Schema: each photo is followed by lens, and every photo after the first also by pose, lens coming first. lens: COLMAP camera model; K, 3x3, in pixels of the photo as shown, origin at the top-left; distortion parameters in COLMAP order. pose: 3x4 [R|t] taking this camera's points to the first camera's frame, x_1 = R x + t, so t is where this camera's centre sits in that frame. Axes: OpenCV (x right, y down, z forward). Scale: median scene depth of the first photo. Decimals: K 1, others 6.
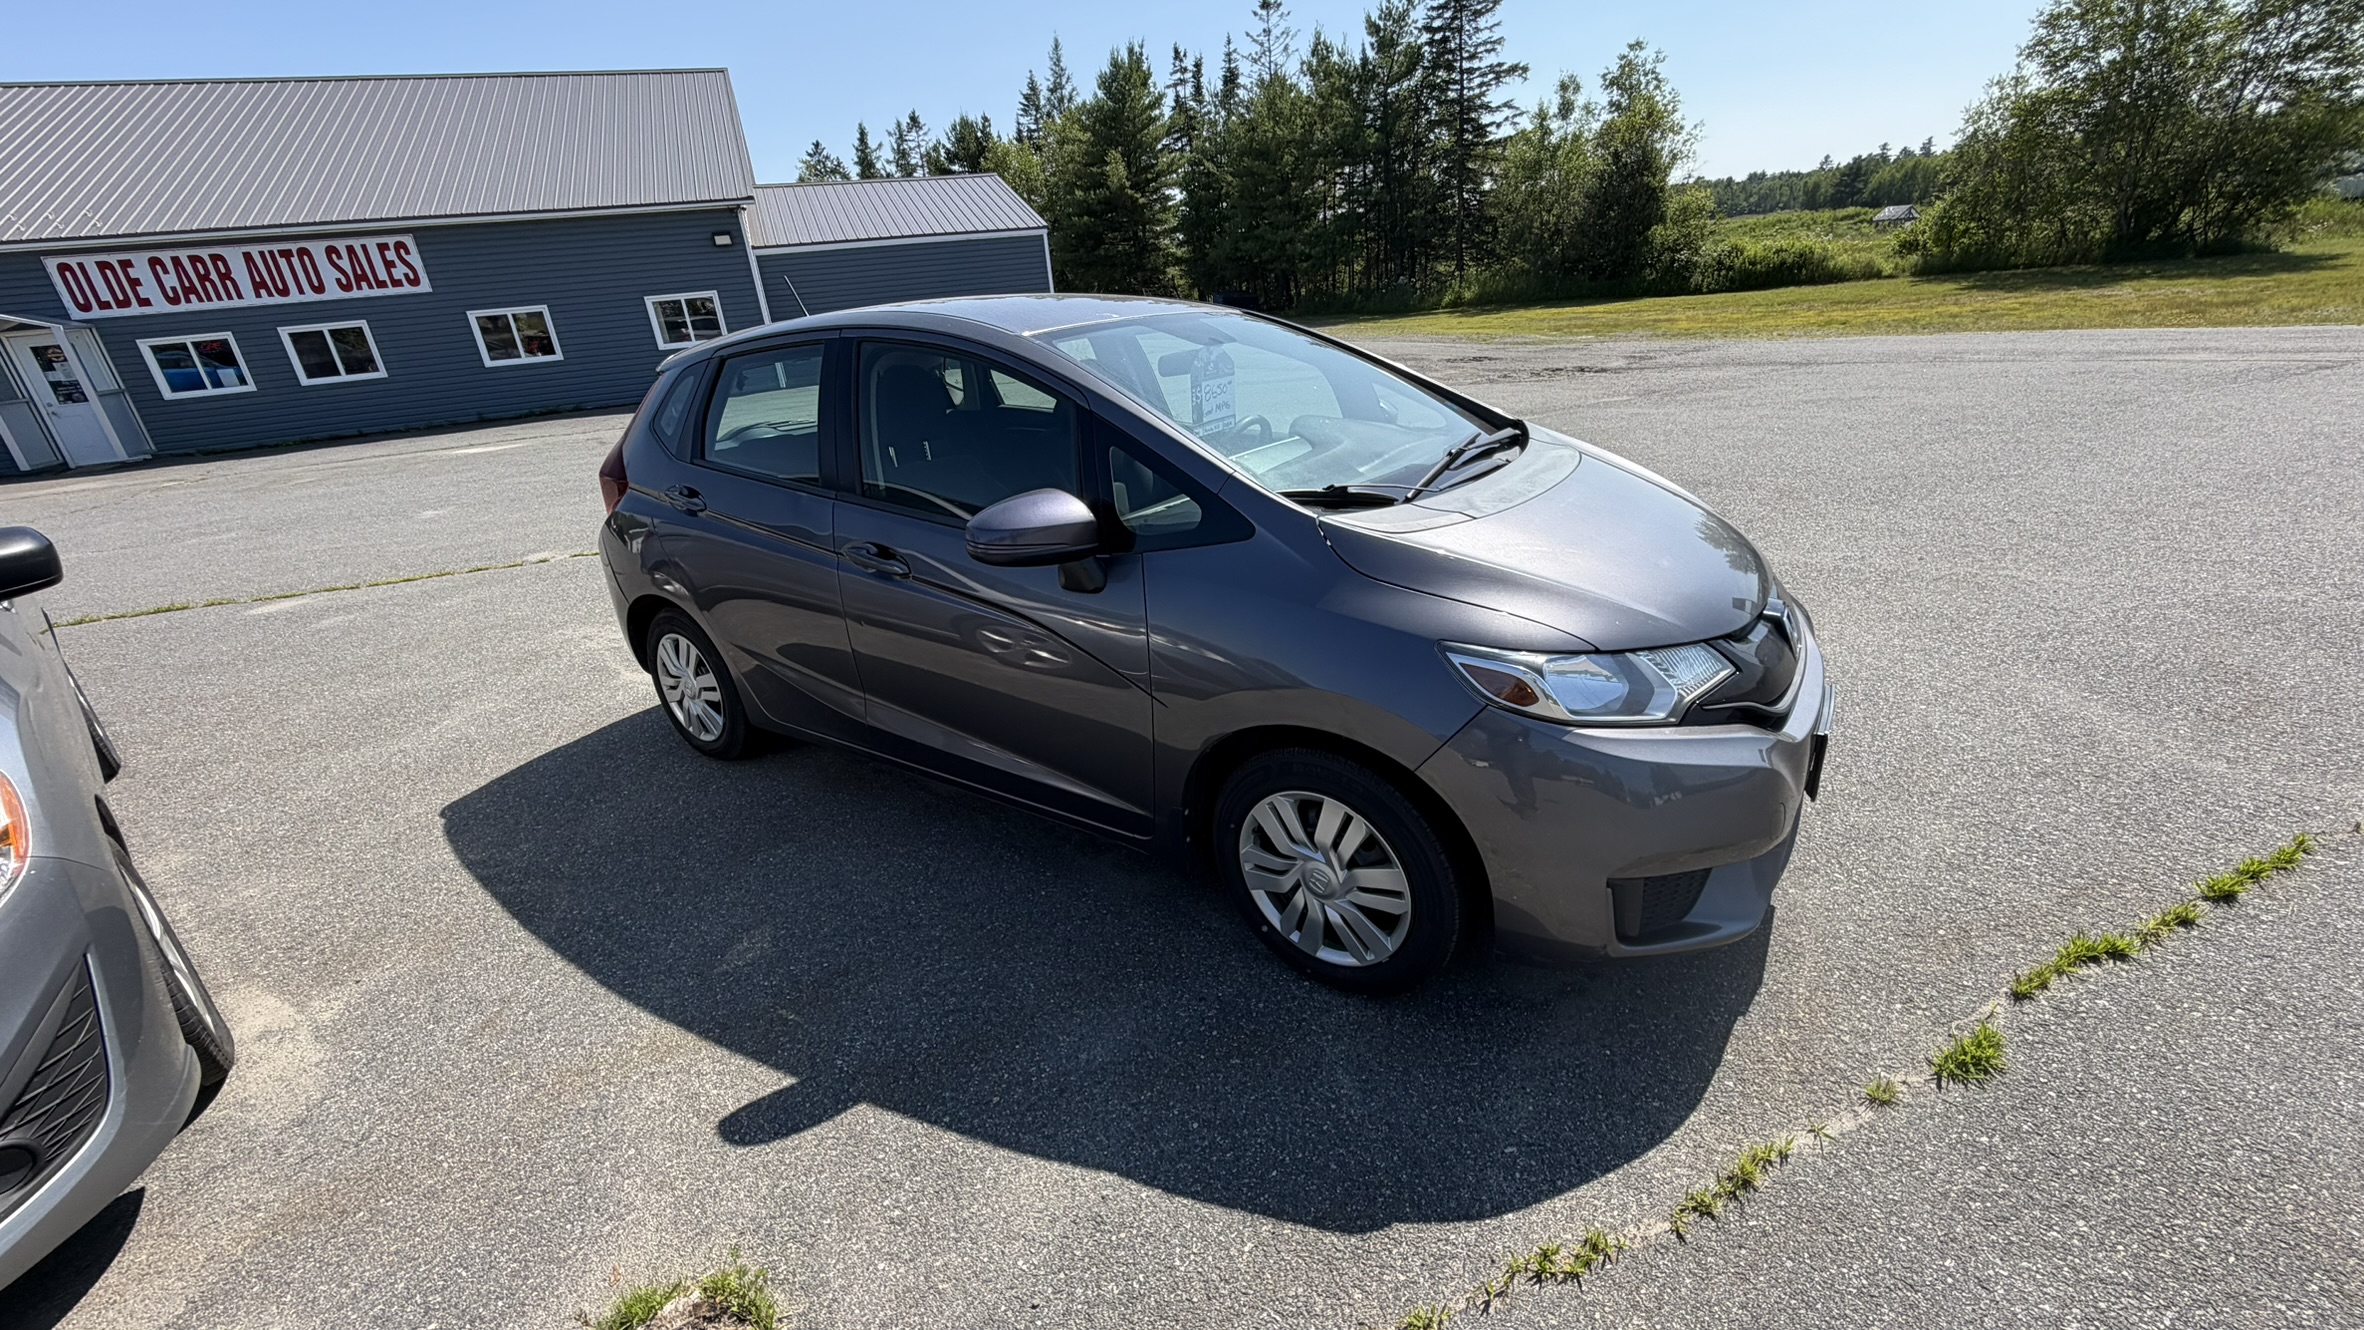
lens RADIAL K [[931.7, 0, 1182.0], [0, 931.7, 665.0], [0, 0, 1]] dist [0.009582, -0.000100]
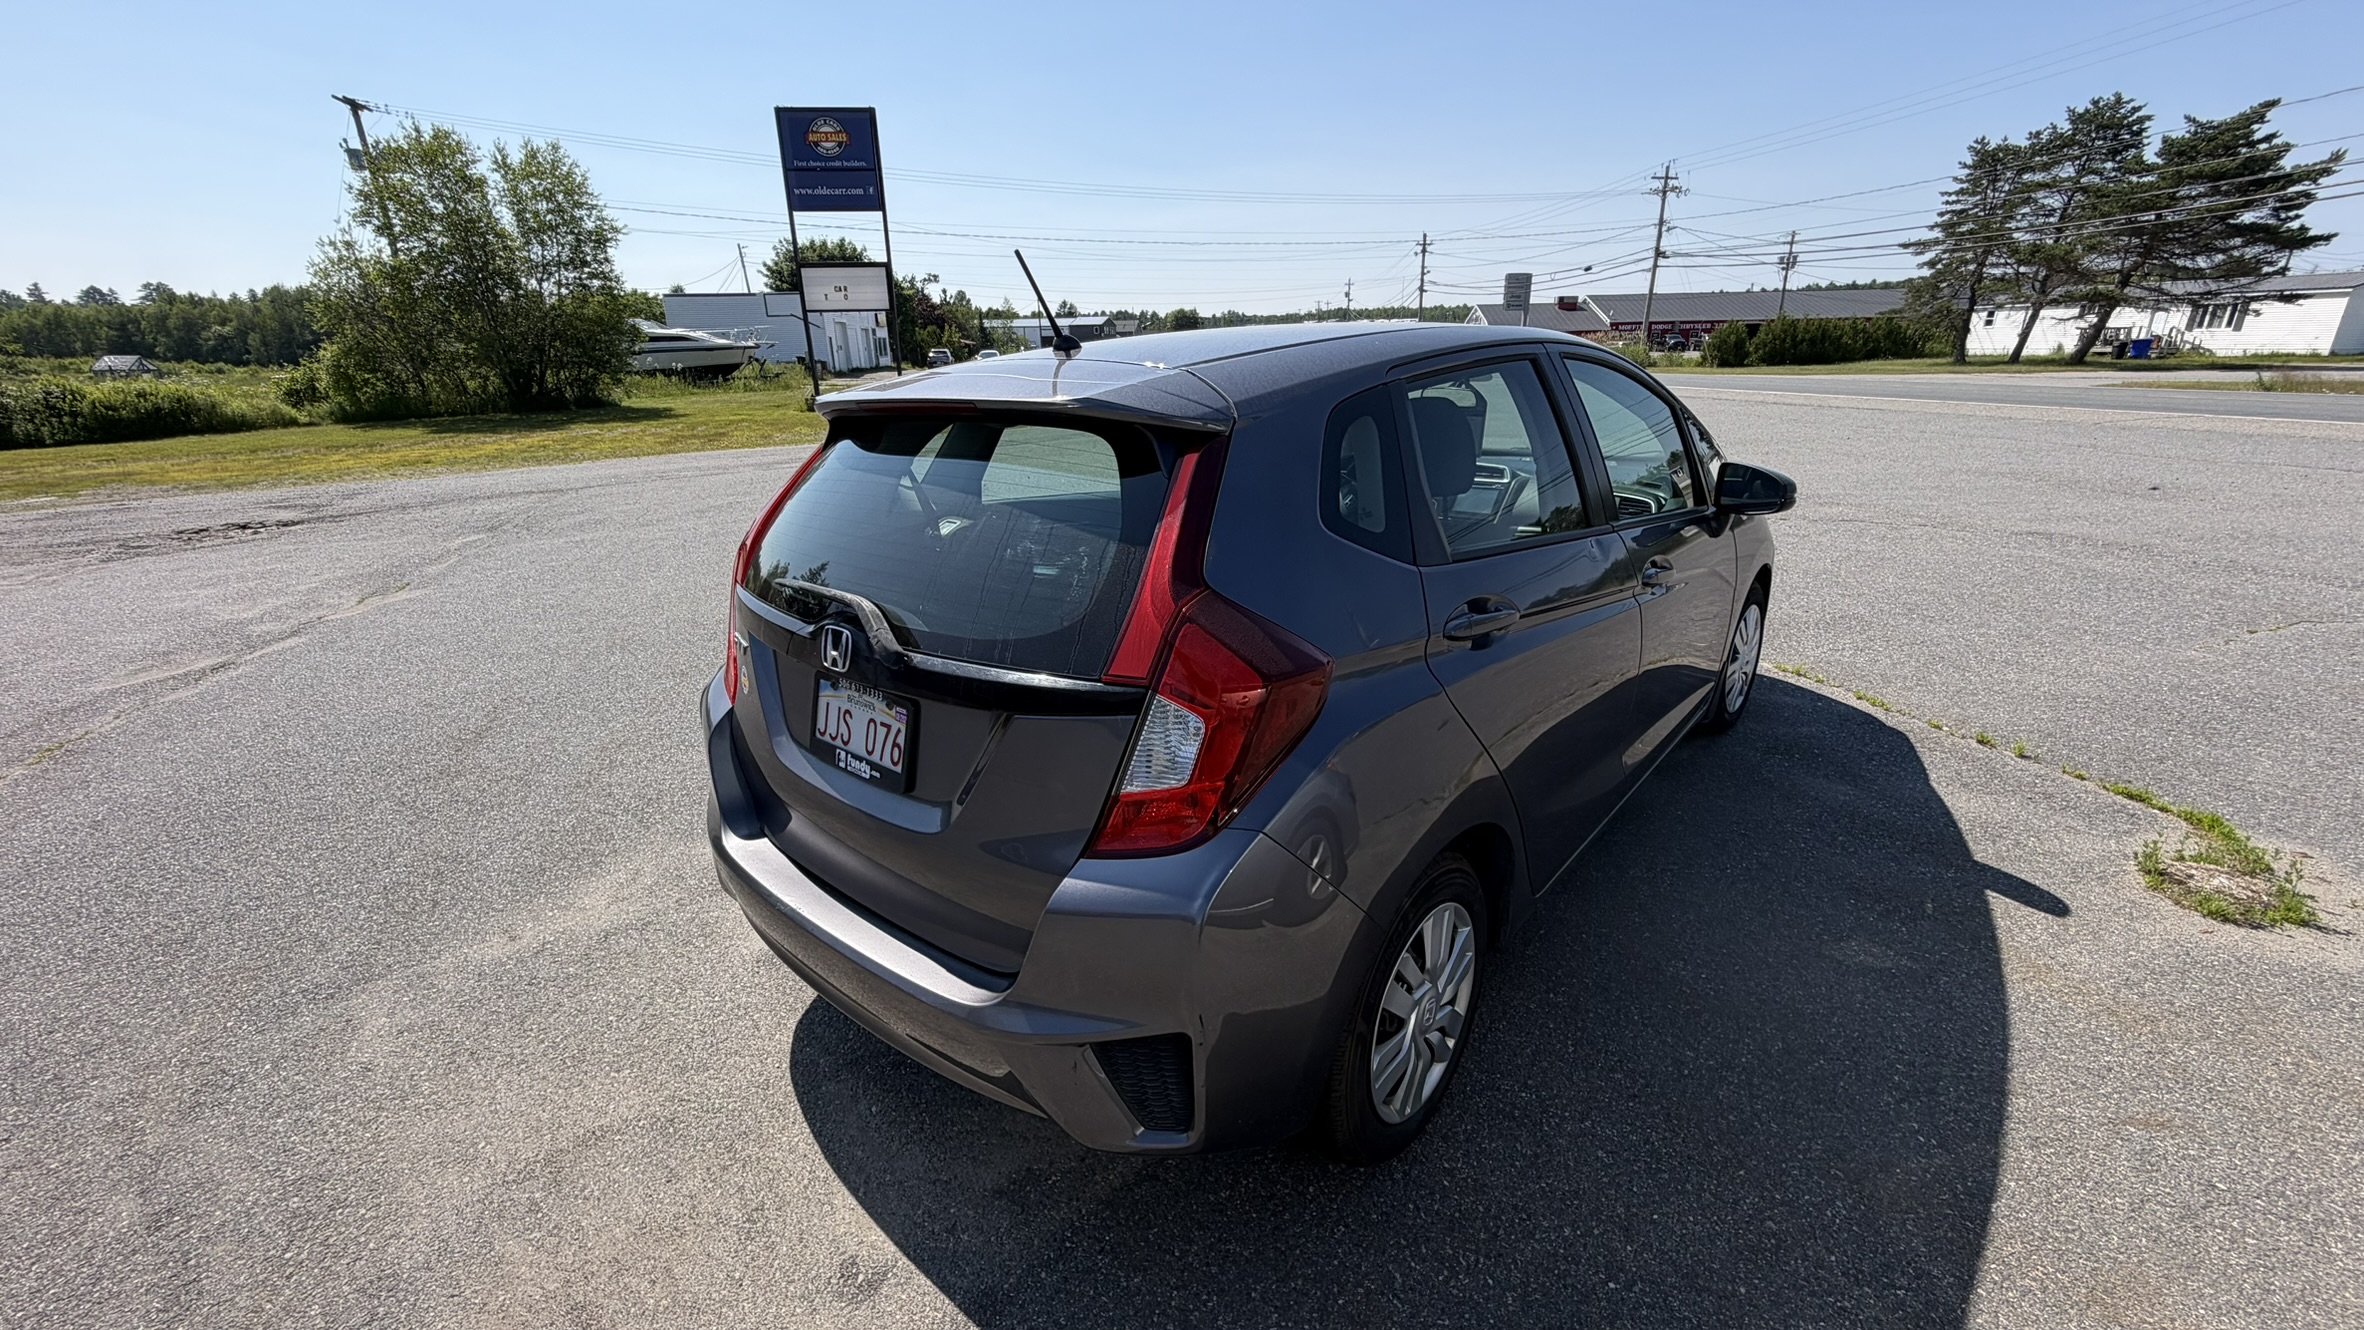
lens RADIAL K [[931.7, 0, 1182.0], [0, 931.7, 665.0], [0, 0, 1]] dist [0.009582, -0.000100]
pose [[0.116341, -0.252721, 0.960519, -0.112548], [0.394871, 0.899140, 0.188743, -0.033656], [-0.911340, 0.357323, 0.204399, 0.108250]]
